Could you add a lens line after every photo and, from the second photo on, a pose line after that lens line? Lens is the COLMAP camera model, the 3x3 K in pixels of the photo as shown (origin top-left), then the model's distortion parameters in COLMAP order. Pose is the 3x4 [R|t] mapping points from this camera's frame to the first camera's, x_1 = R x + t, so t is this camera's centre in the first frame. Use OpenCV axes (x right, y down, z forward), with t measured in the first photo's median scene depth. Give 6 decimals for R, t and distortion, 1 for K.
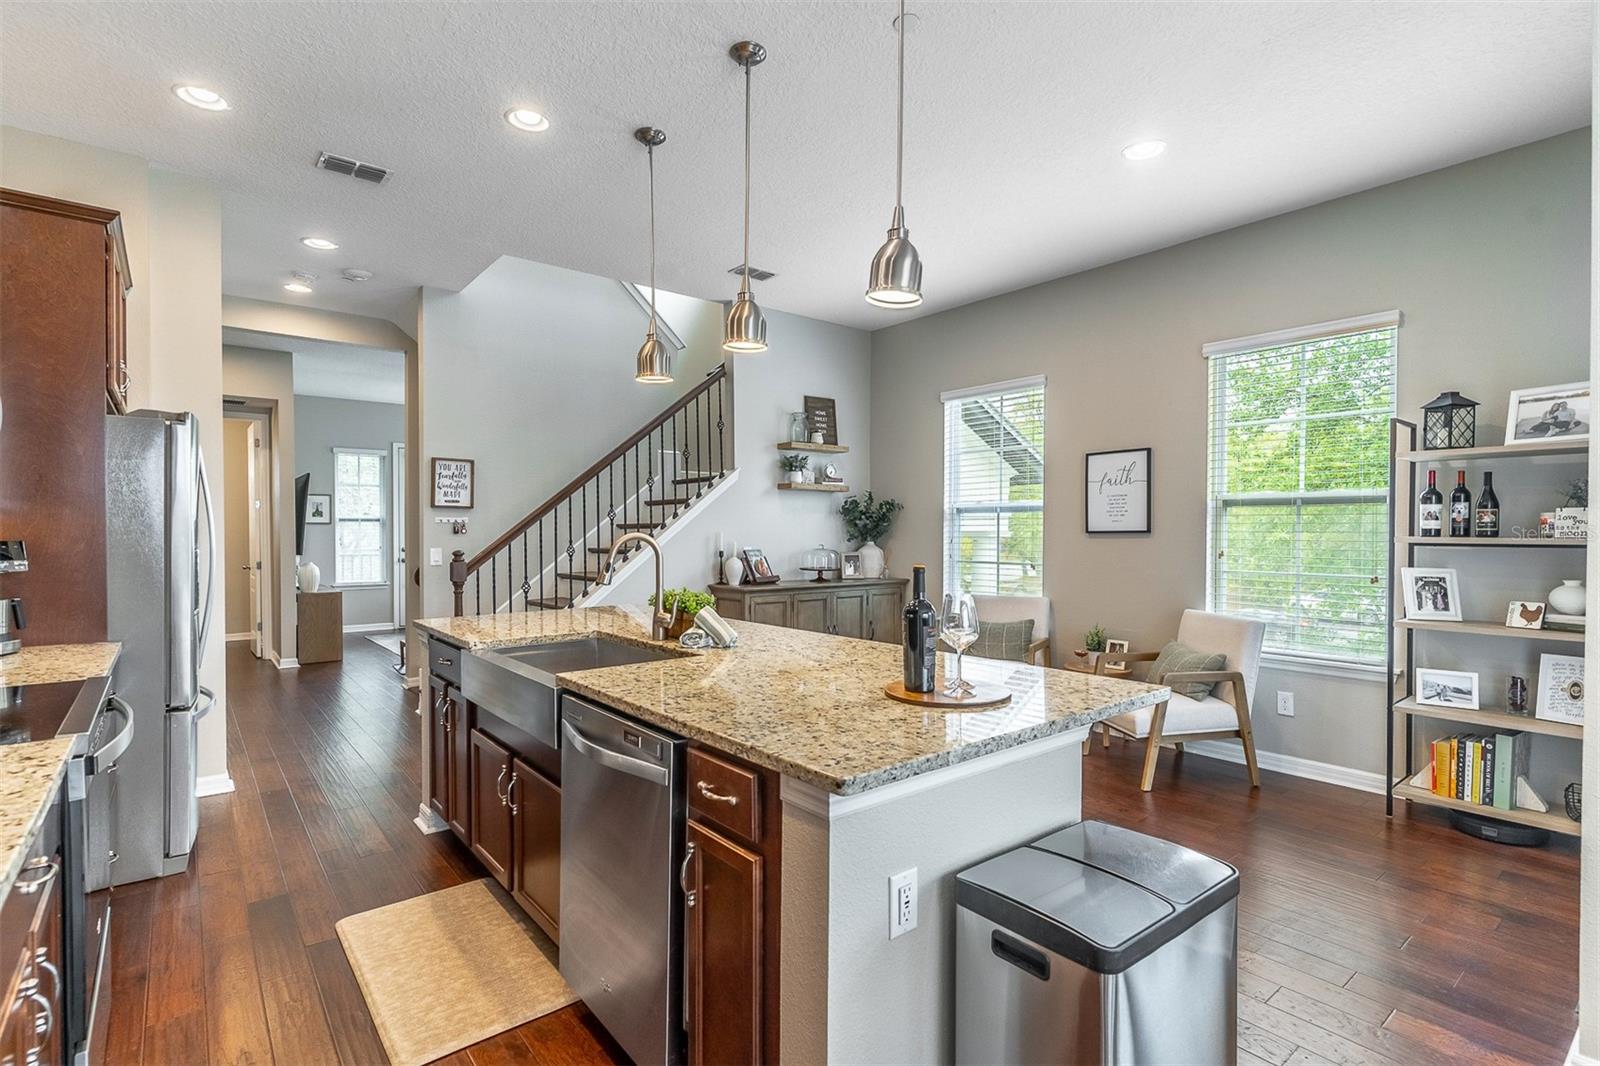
lens RADIAL K [[767.0, 0, 802.7], [0, 767.0, 530.6], [0, 0, 1]] dist [0.001213, 0.000623]
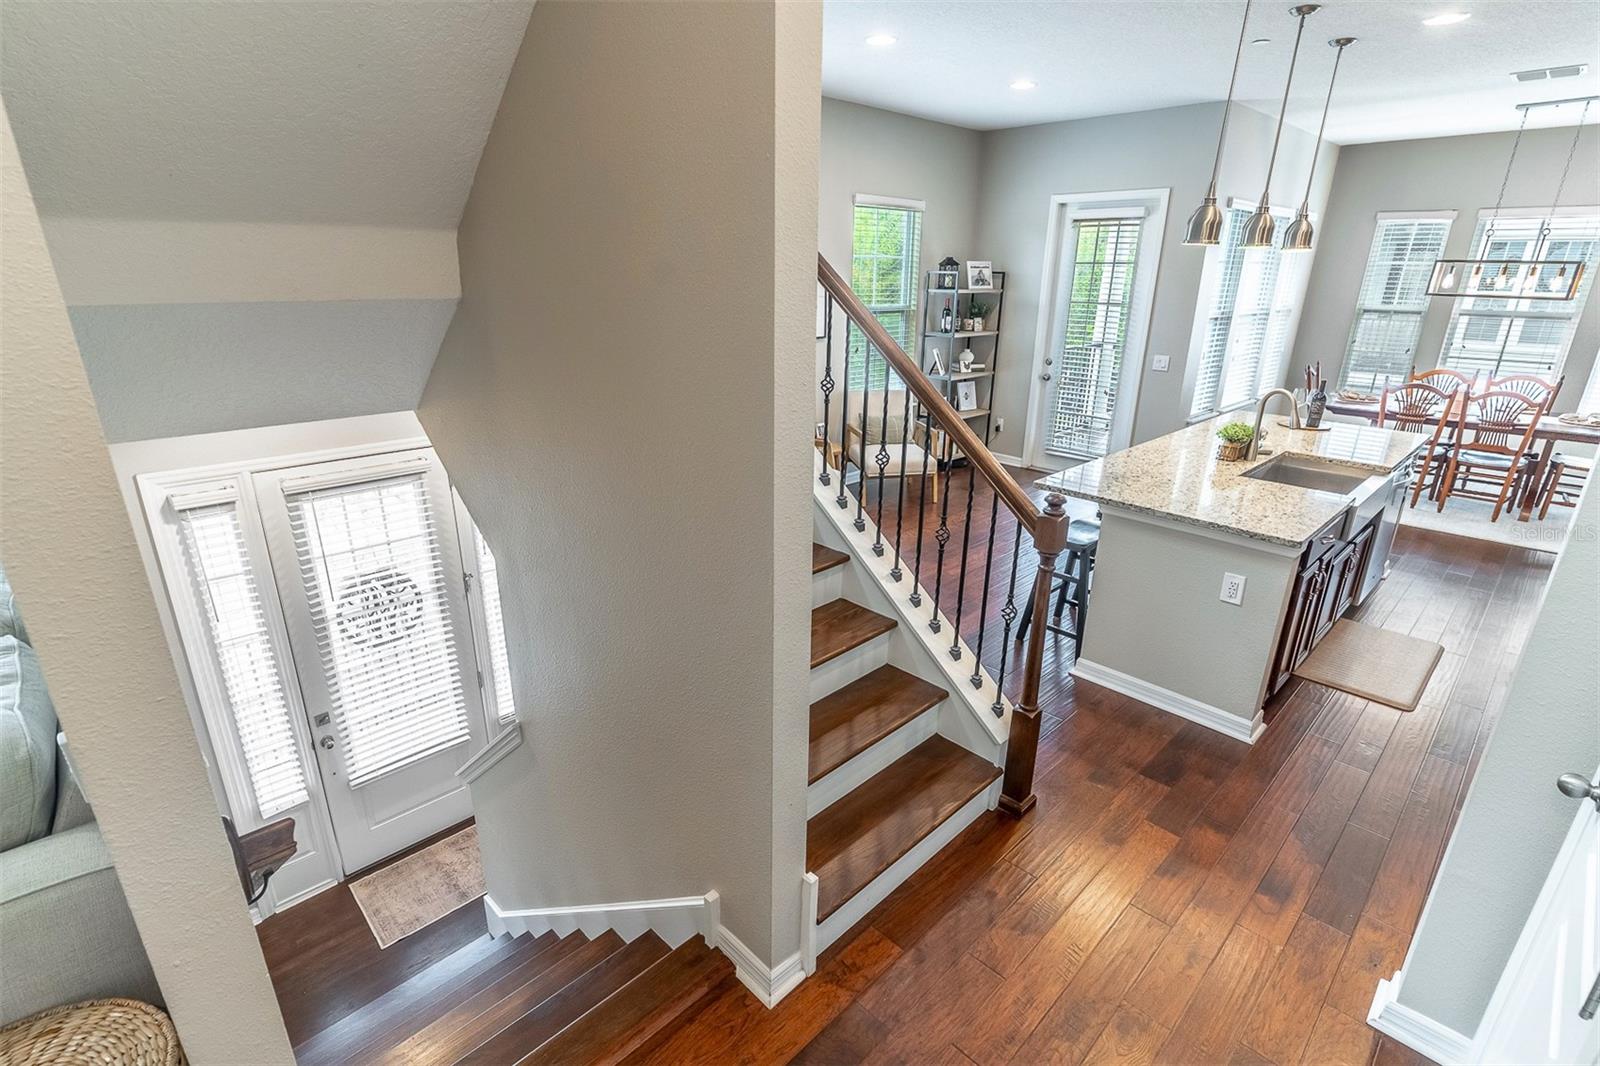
lens RADIAL K [[767.0, 0, 783.4], [0, 767.0, 538.5], [0, 0, 1]] dist [0.001213, 0.000623]
pose [[-0.092666, -0.338145, 0.936521, -1.080021], [-0.013195, 0.940902, 0.338421, -0.142506], [-0.995610, 0.019003, -0.091652, 1.434006]]
